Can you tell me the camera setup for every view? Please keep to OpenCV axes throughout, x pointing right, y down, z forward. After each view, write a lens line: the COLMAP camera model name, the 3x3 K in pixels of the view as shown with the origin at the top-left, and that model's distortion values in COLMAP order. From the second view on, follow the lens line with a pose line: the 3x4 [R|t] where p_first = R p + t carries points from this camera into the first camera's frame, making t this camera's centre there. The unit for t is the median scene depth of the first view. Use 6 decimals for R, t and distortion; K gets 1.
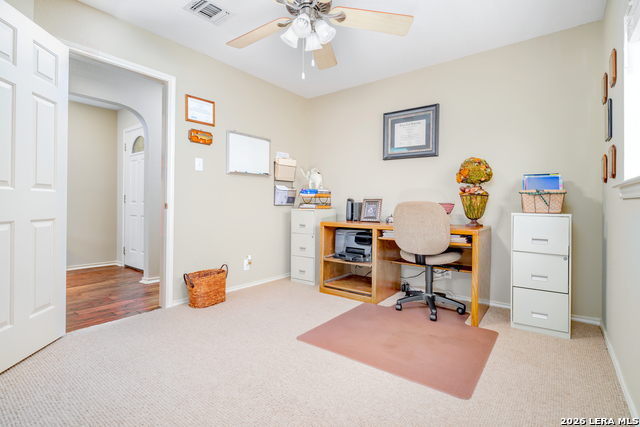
lens RADIAL K [[312.9, 0, 318.8], [0, 312.9, 208.4], [0, 0, 1]] dist [-0.004531, -0.000376]
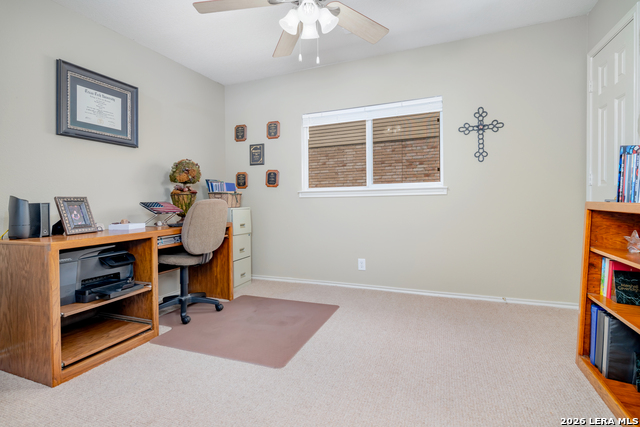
lens RADIAL K [[312.9, 0, 310.8], [0, 312.9, 202.8], [0, 0, 1]] dist [-0.004531, -0.000376]
pose [[-0.269717, -0.018536, 0.962761, -0.586218], [0.014679, 0.999619, 0.023358, -0.026376], [-0.962828, 0.020433, -0.269343, 0.758392]]
